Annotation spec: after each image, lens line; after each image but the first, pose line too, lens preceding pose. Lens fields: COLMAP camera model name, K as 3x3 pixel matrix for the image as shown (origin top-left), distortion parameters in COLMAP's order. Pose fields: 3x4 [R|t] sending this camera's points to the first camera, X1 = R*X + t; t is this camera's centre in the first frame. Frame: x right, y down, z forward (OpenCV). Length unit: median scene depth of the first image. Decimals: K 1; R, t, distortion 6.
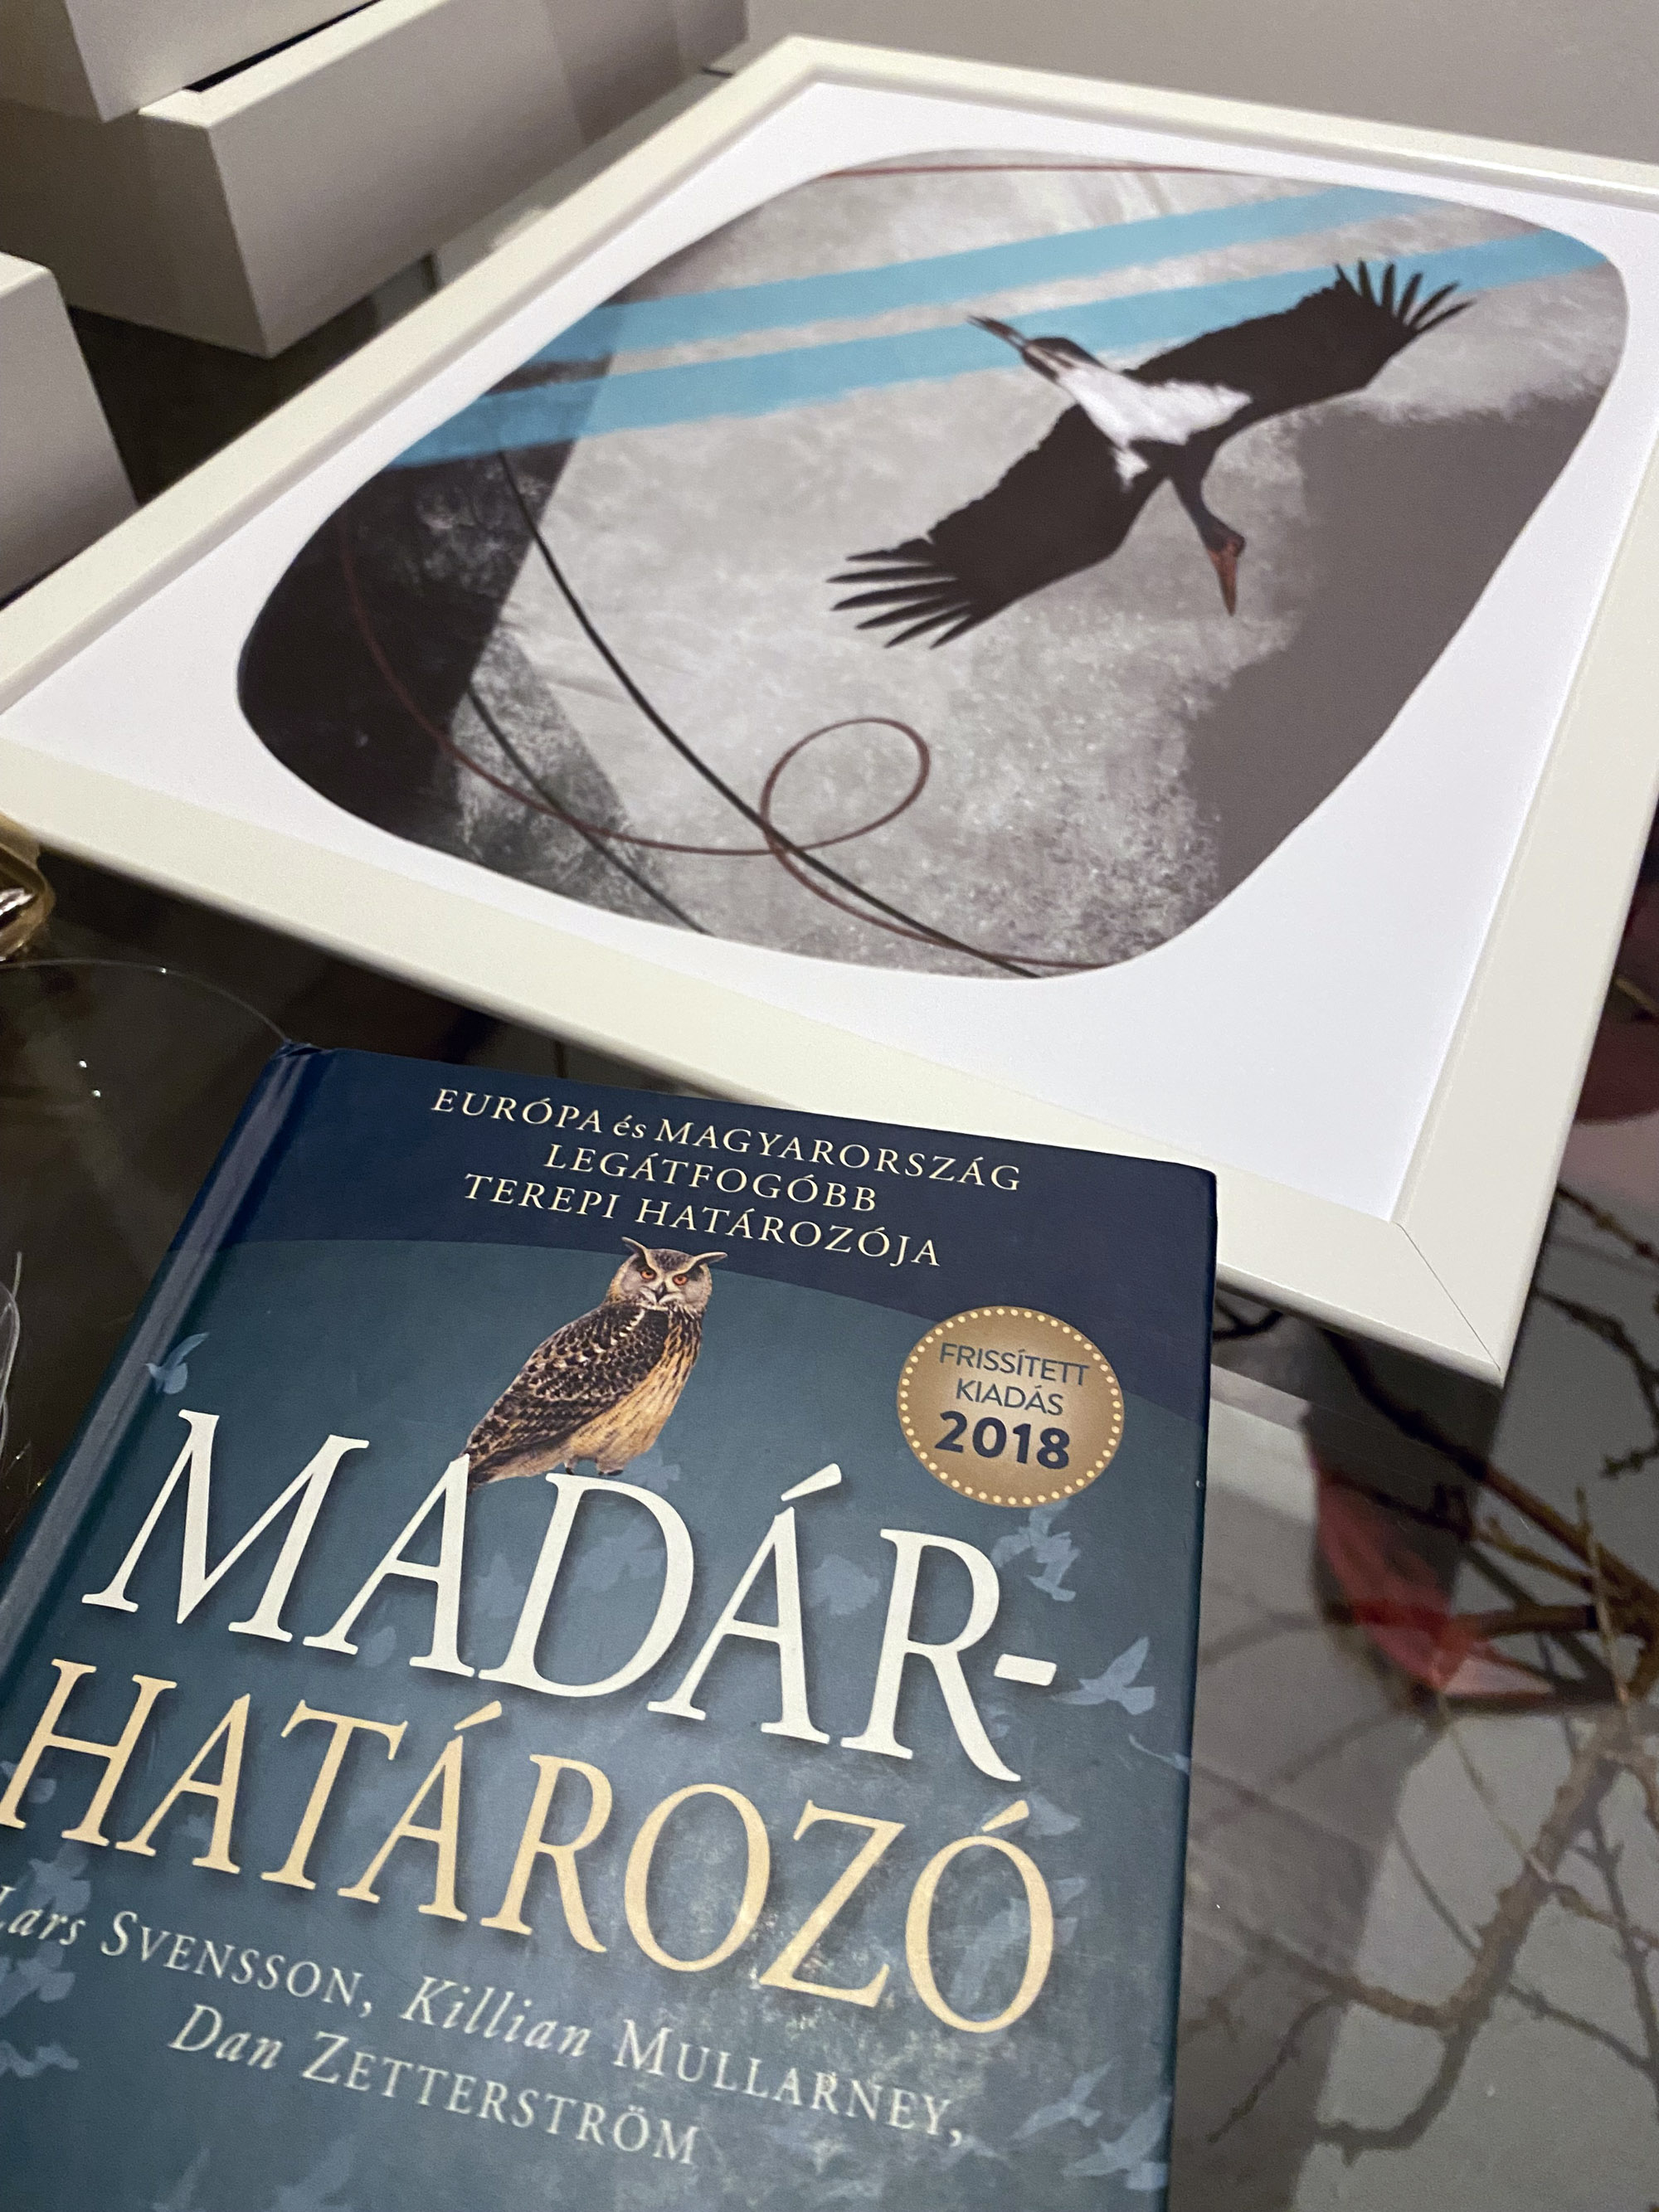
lens RADIAL K [[1671.1, 0, 829.5], [0, 1671.1, 1106.0], [0, 0, 1]] dist [0.006146, 0.000601]
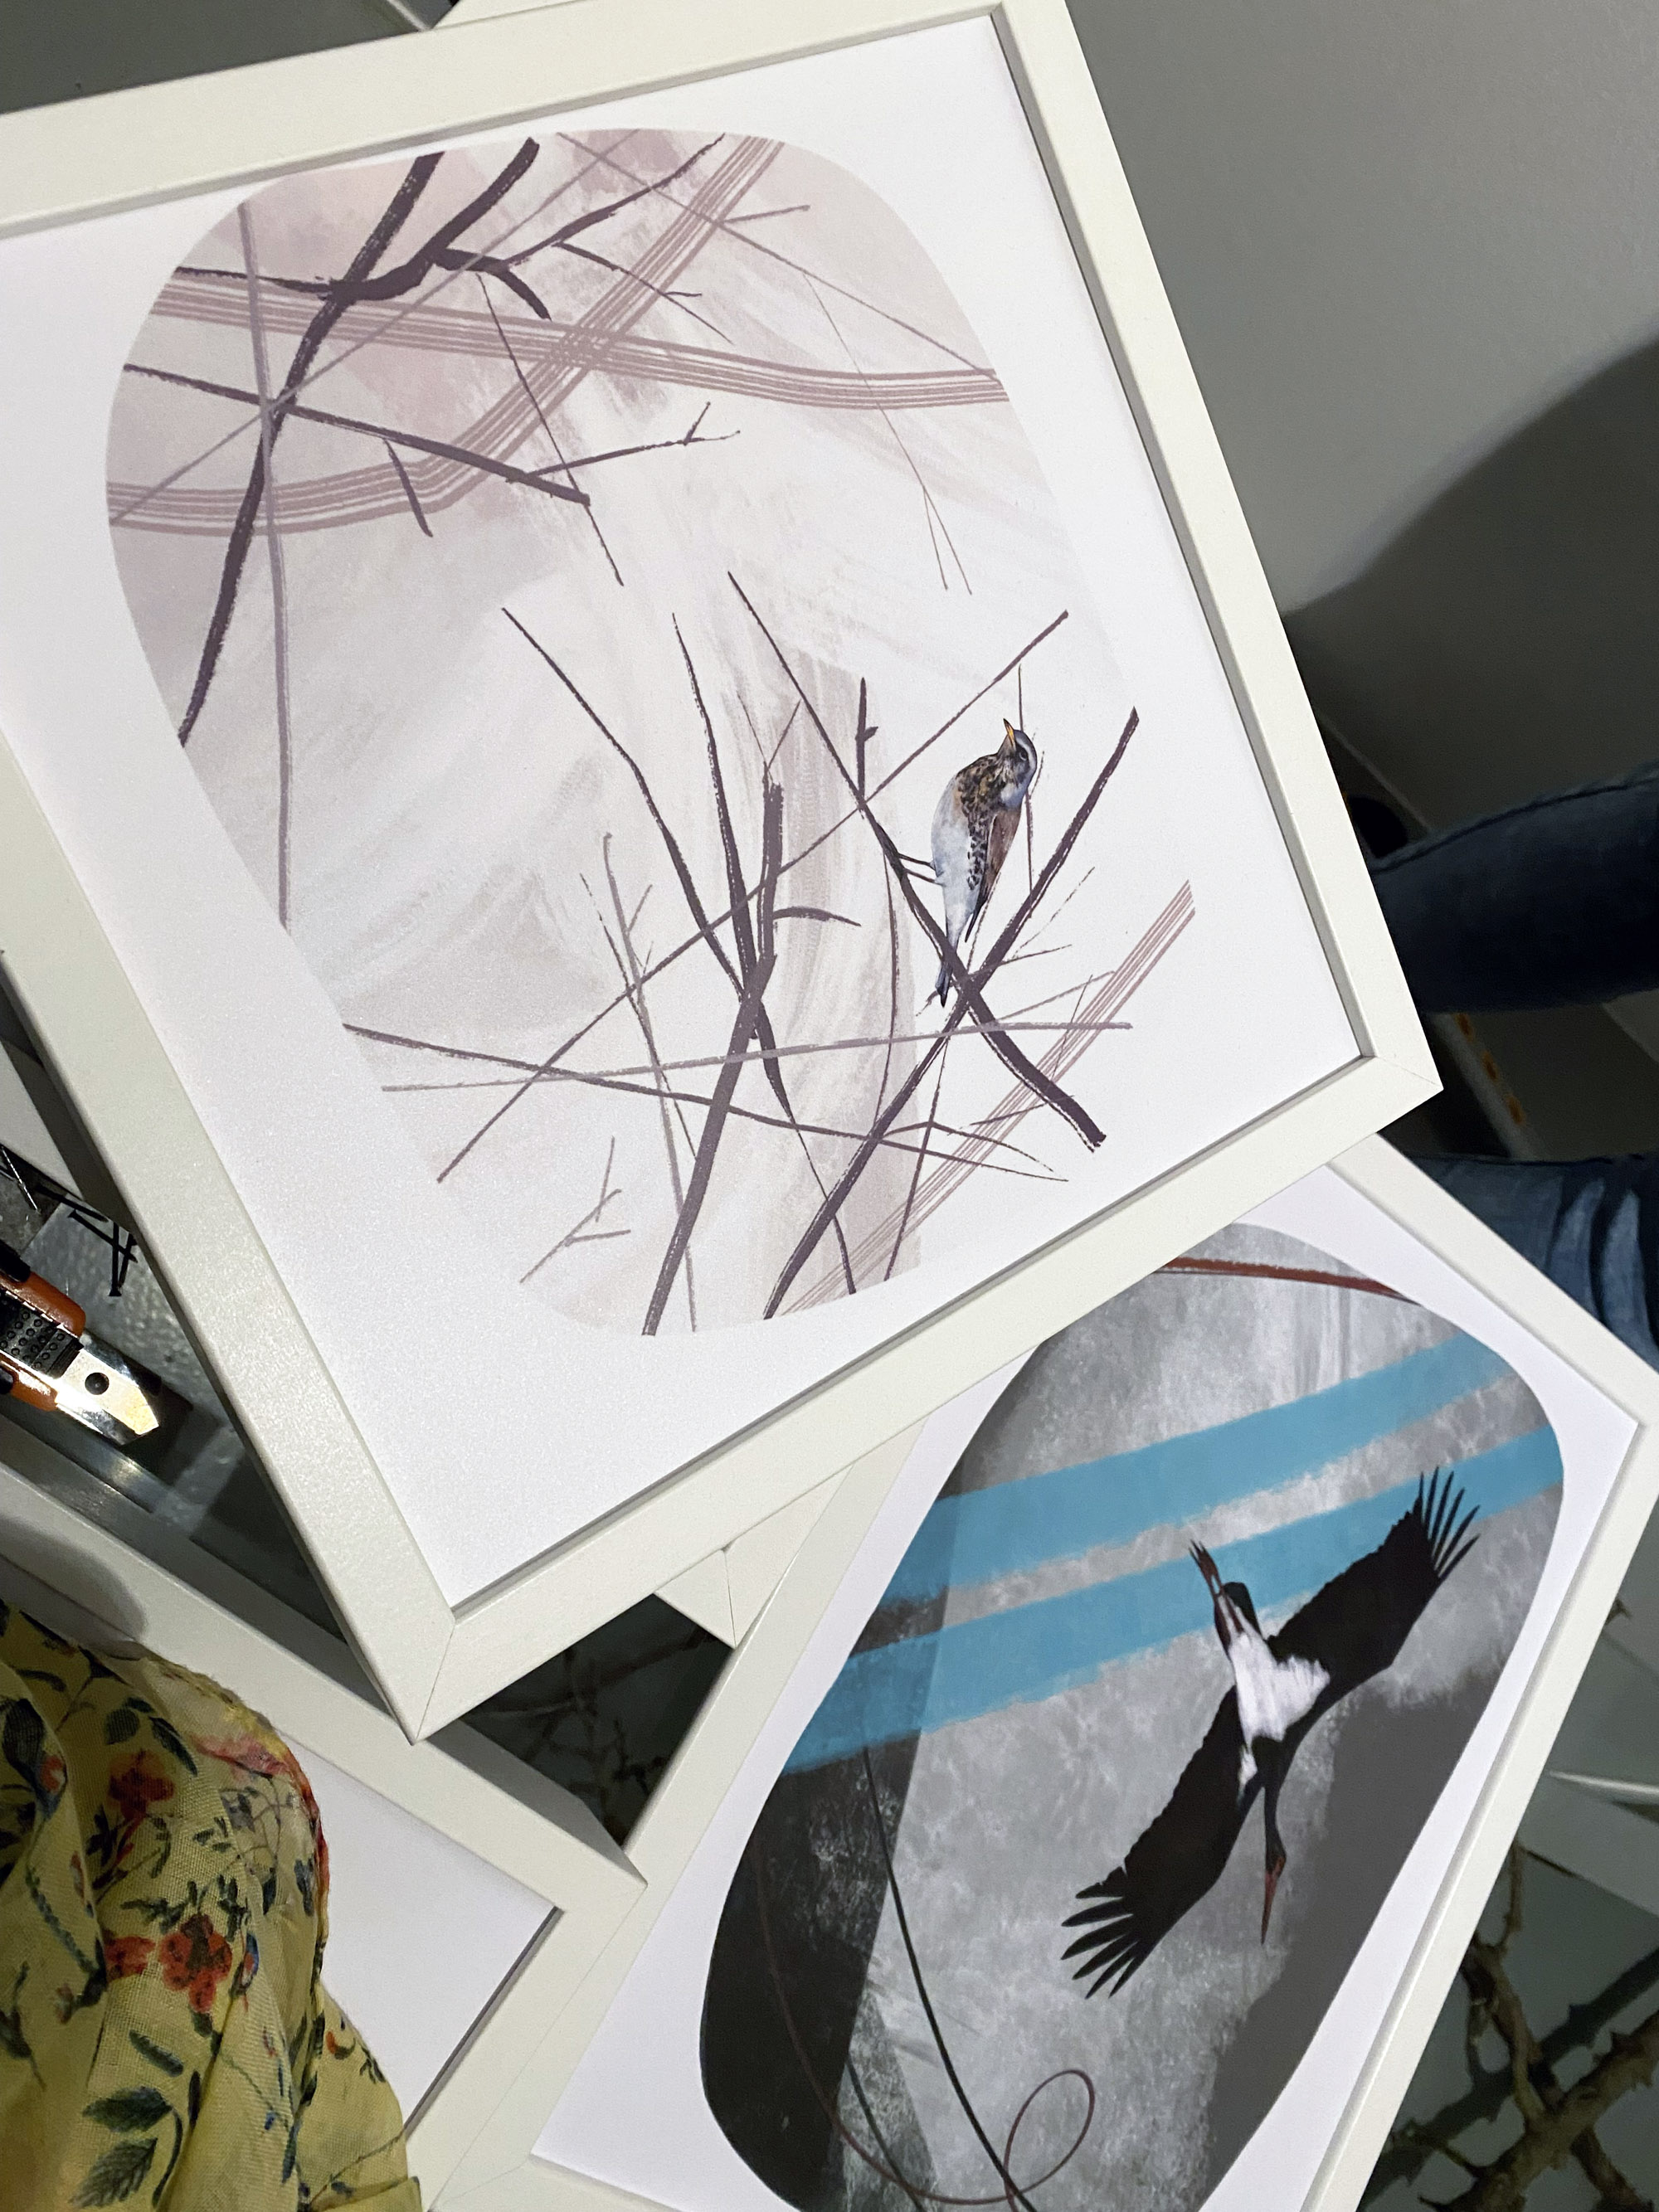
lens RADIAL K [[1685.5, 0, 829.5], [0, 1685.5, 1106.0], [0, 0, 1]] dist [0.044858, 0.001268]
pose [[0.882569, 0.098628, 0.459723, -0.932247], [-0.376403, 0.734146, 0.565111, -1.588311], [-0.281768, -0.671790, 0.685058, 0.489124]]
